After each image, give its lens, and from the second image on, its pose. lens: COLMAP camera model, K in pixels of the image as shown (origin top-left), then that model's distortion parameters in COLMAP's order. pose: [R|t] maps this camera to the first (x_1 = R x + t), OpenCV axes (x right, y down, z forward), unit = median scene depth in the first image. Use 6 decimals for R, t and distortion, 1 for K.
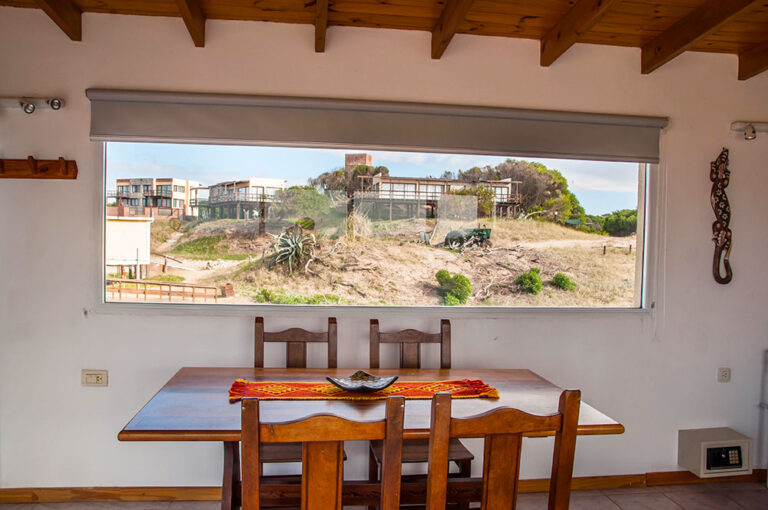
lens RADIAL K [[581.4, 0, 377.3], [0, 581.4, 261.2], [0, 0, 1]] dist [-0.066164, 0.018581]
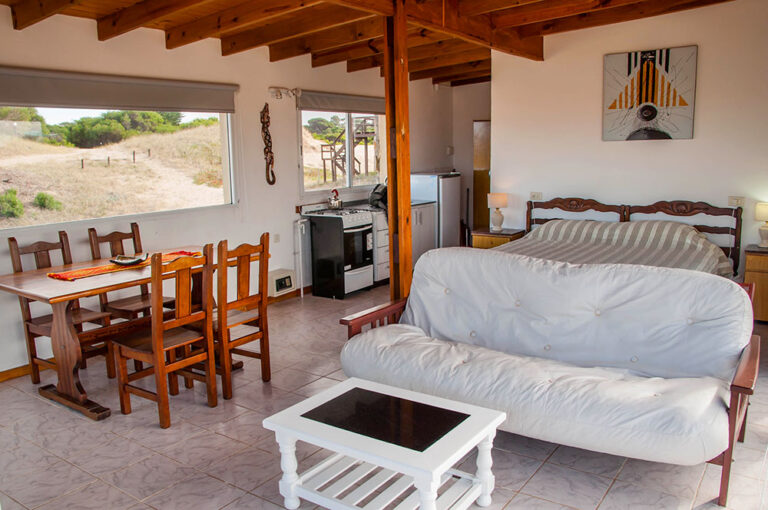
lens RADIAL K [[626.9, 0, 360.3], [0, 626.9, 268.0], [0, 0, 1]] dist [-0.092849, 0.057754]
pose [[0.683468, -0.171314, 0.709594, -0.575552], [0.062160, 0.982200, 0.177256, -0.029911], [-0.727330, -0.077040, 0.681951, -0.481454]]
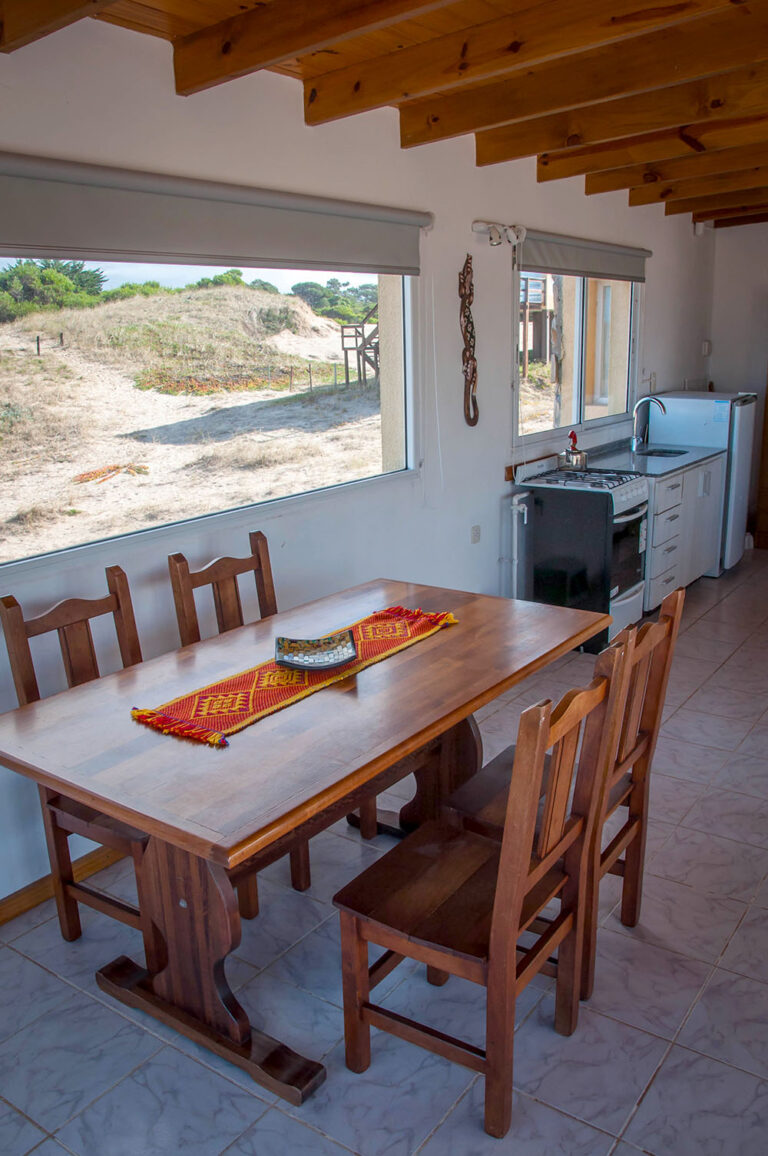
lens RADIAL K [[943.7, 0, 392.1], [0, 943.7, 585.9], [0, 0, 1]] dist [-0.092849, 0.057754]
pose [[0.668344, -0.230207, 0.707334, -0.484948], [0.063141, 0.965032, 0.254415, -0.090516], [-0.741168, -0.125375, 0.659508, 0.161152]]
